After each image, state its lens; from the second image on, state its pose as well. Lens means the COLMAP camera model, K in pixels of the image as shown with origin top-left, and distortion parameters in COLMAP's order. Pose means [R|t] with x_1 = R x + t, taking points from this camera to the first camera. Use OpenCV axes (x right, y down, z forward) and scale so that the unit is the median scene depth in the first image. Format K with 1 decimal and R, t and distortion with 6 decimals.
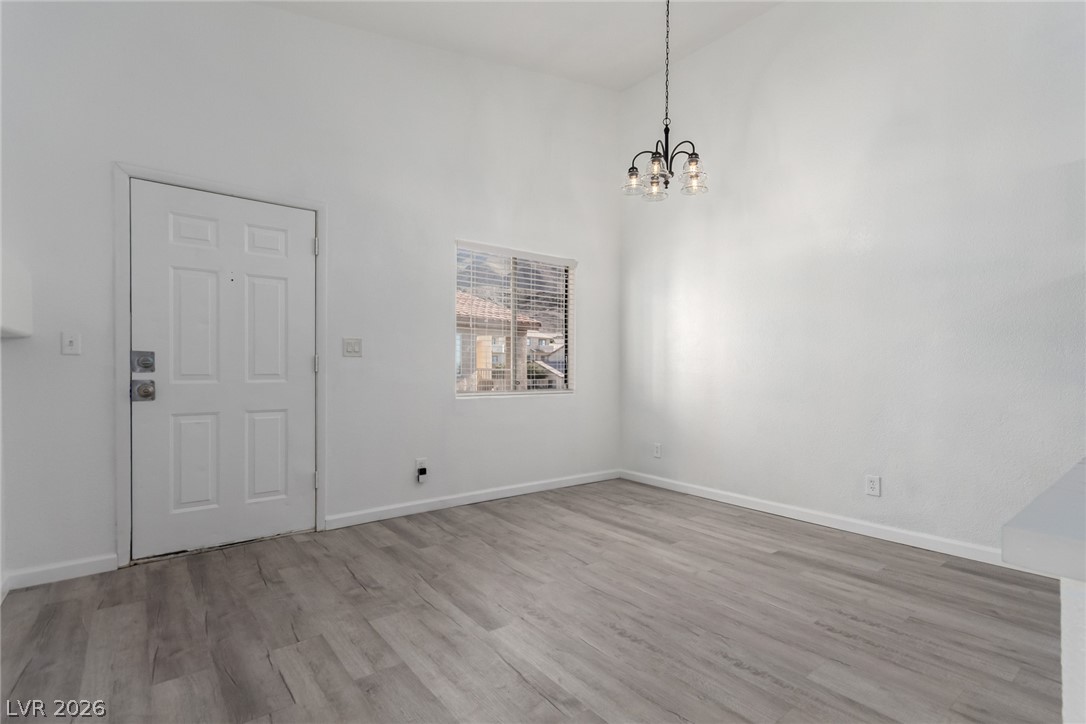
lens RADIAL K [[508.7, 0, 550.1], [0, 508.7, 379.5], [0, 0, 1]] dist [0.006128, 0.000409]
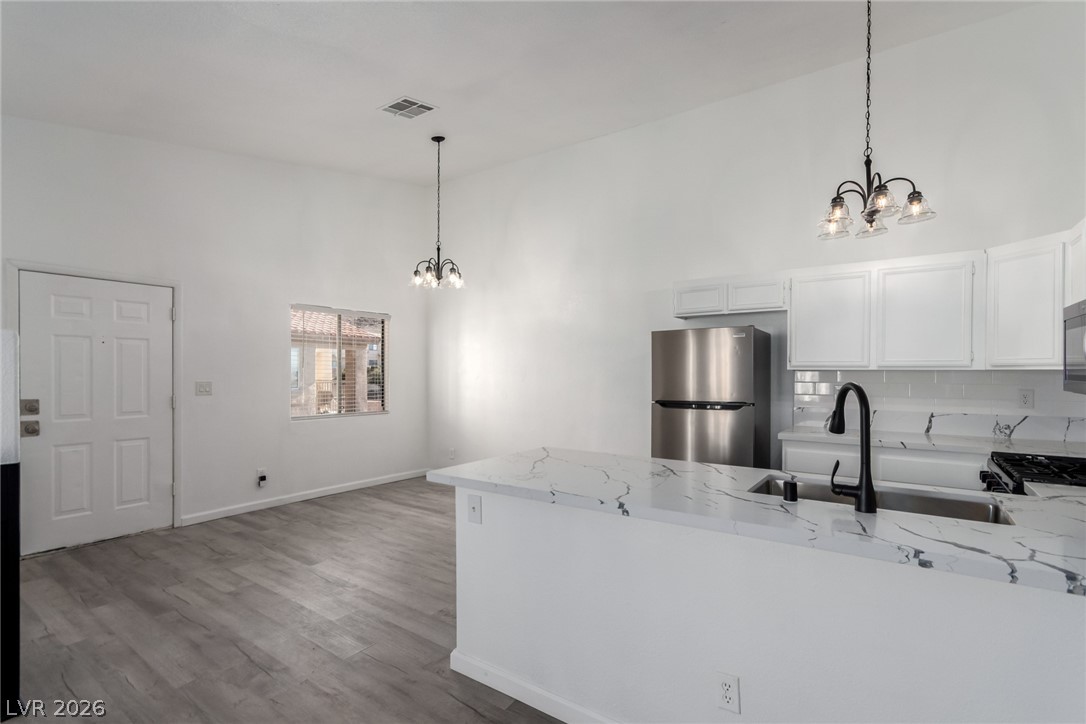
lens RADIAL K [[508.7, 0, 551.0], [0, 508.7, 377.0], [0, 0, 1]] dist [0.006128, 0.000409]
pose [[0.960190, -0.005806, 0.279286, 0.136775], [0.008233, 0.999938, -0.007518, -0.091001], [-0.279225, 0.009518, 0.960178, -0.659087]]
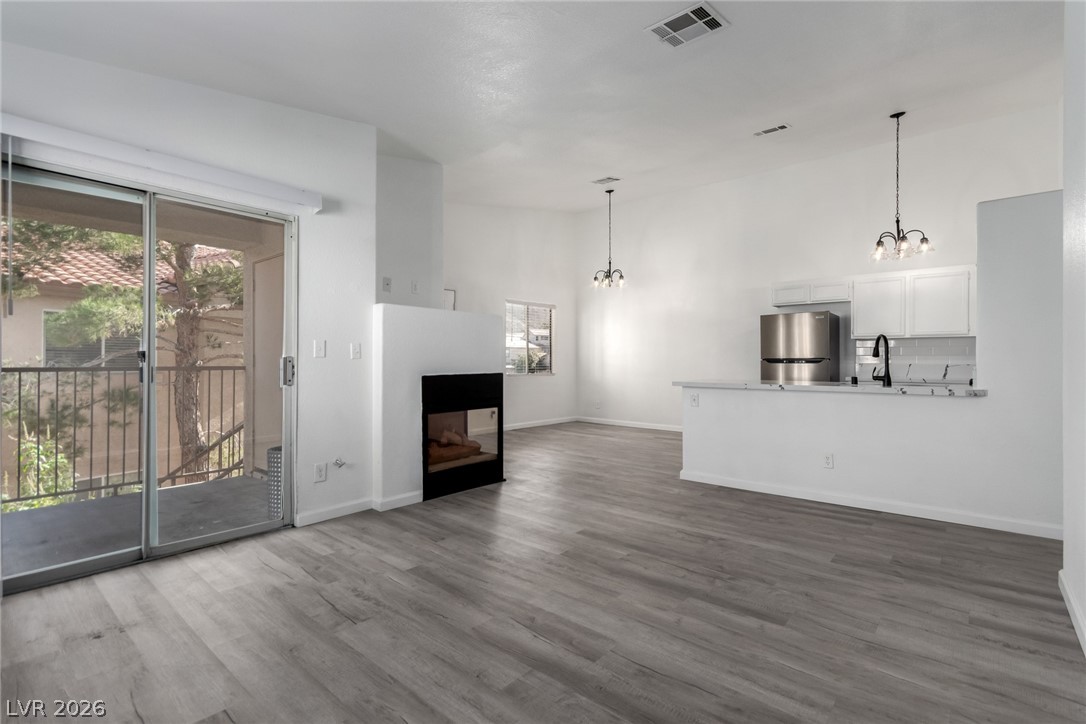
lens RADIAL K [[508.7, 0, 548.0], [0, 508.7, 360.6], [0, 0, 1]] dist [0.006128, 0.000409]
pose [[0.982561, -0.002999, 0.185916, -0.560738], [0.006347, 0.999828, -0.017417, 0.010041], [-0.185832, 0.018293, 0.982411, -1.433813]]
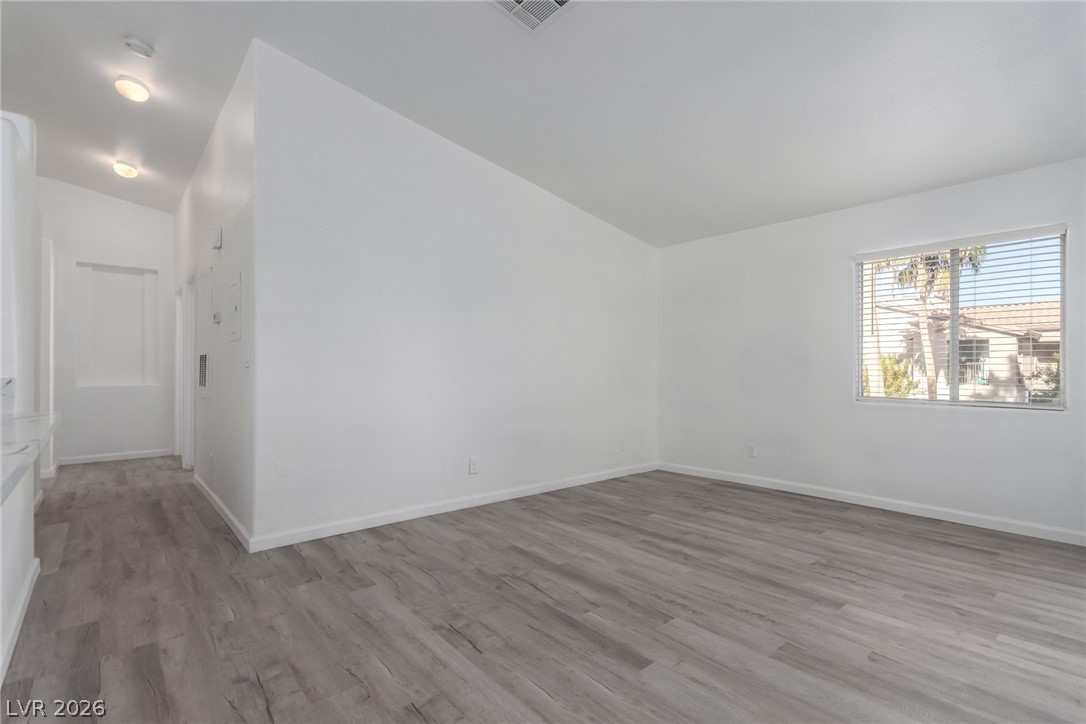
lens RADIAL K [[508.7, 0, 548.3], [0, 508.7, 372.2], [0, 0, 1]] dist [0.006128, 0.000409]
pose [[-0.999410, -0.006505, -0.033731, -0.100901], [-0.007314, 0.999687, 0.023941, -0.025510], [0.033565, 0.024174, -0.999144, 0.440401]]
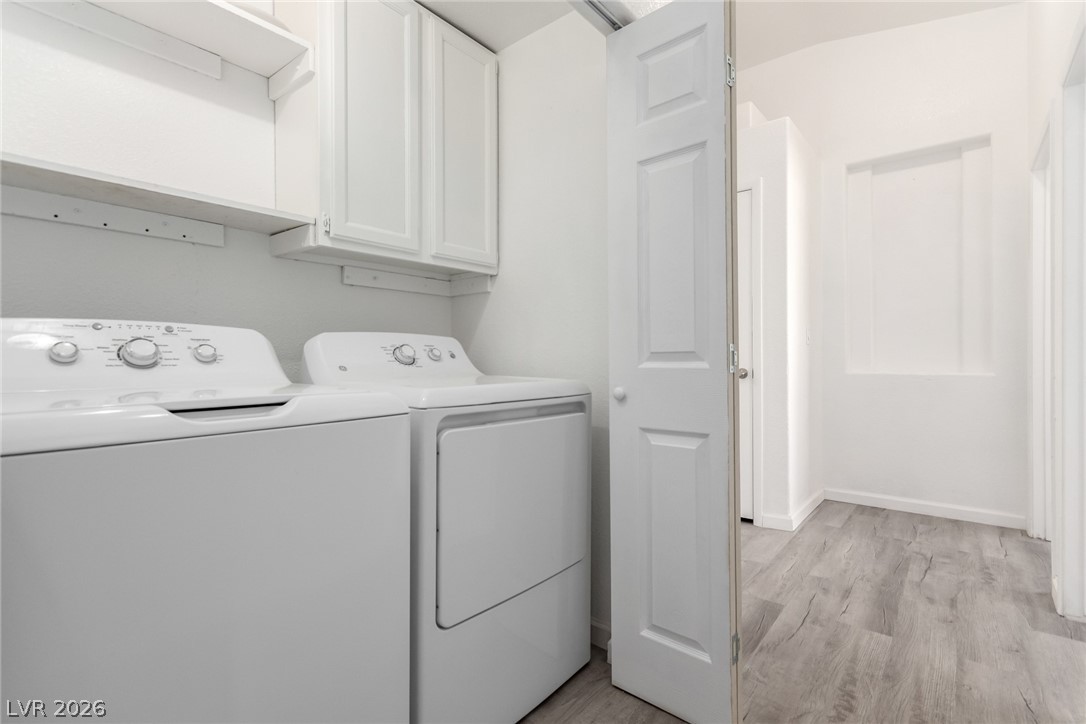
lens RADIAL K [[508.7, 0, 542.0], [0, 508.7, 355.3], [0, 0, 1]] dist [0.006128, 0.000409]
pose [[-0.196406, -0.000465, 0.980522, 0.708212], [0.016880, 0.999850, 0.003856, 0.036706], [-0.980377, 0.017309, -0.196369, -0.781766]]
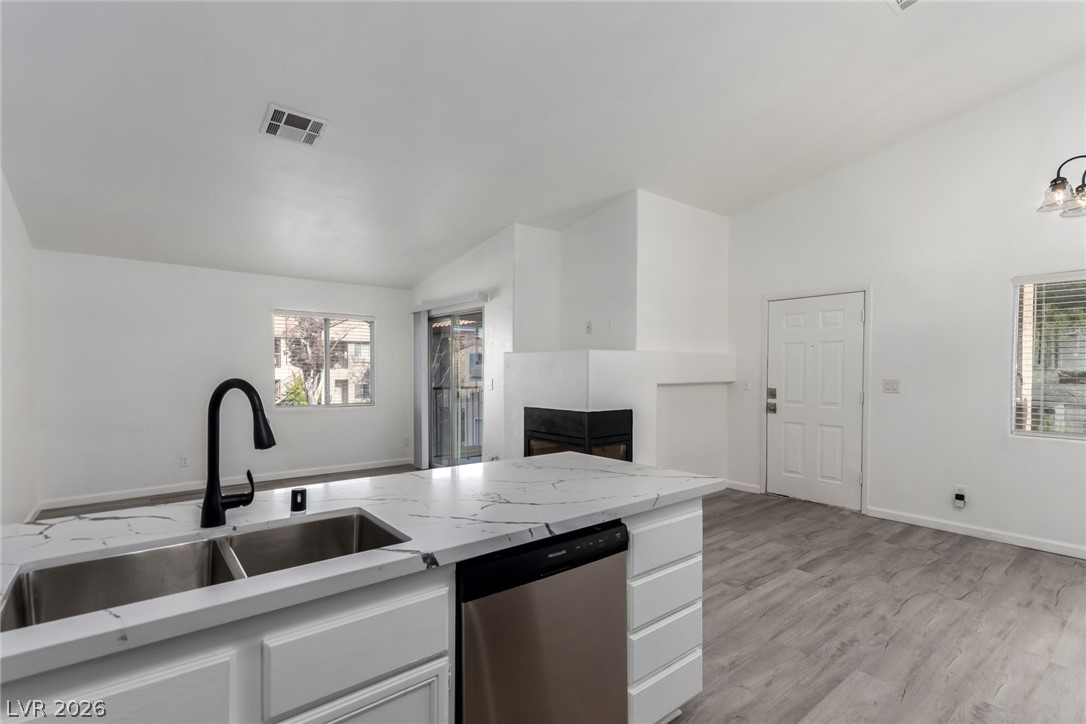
lens RADIAL K [[508.7, 0, 548.7], [0, 508.7, 379.7], [0, 0, 1]] dist [0.006128, 0.000409]
pose [[-0.000060, 0.014818, -0.999890, 1.155068], [-0.021244, 0.999665, 0.014816, -0.097249], [0.999774, 0.021243, 0.000254, 0.135634]]
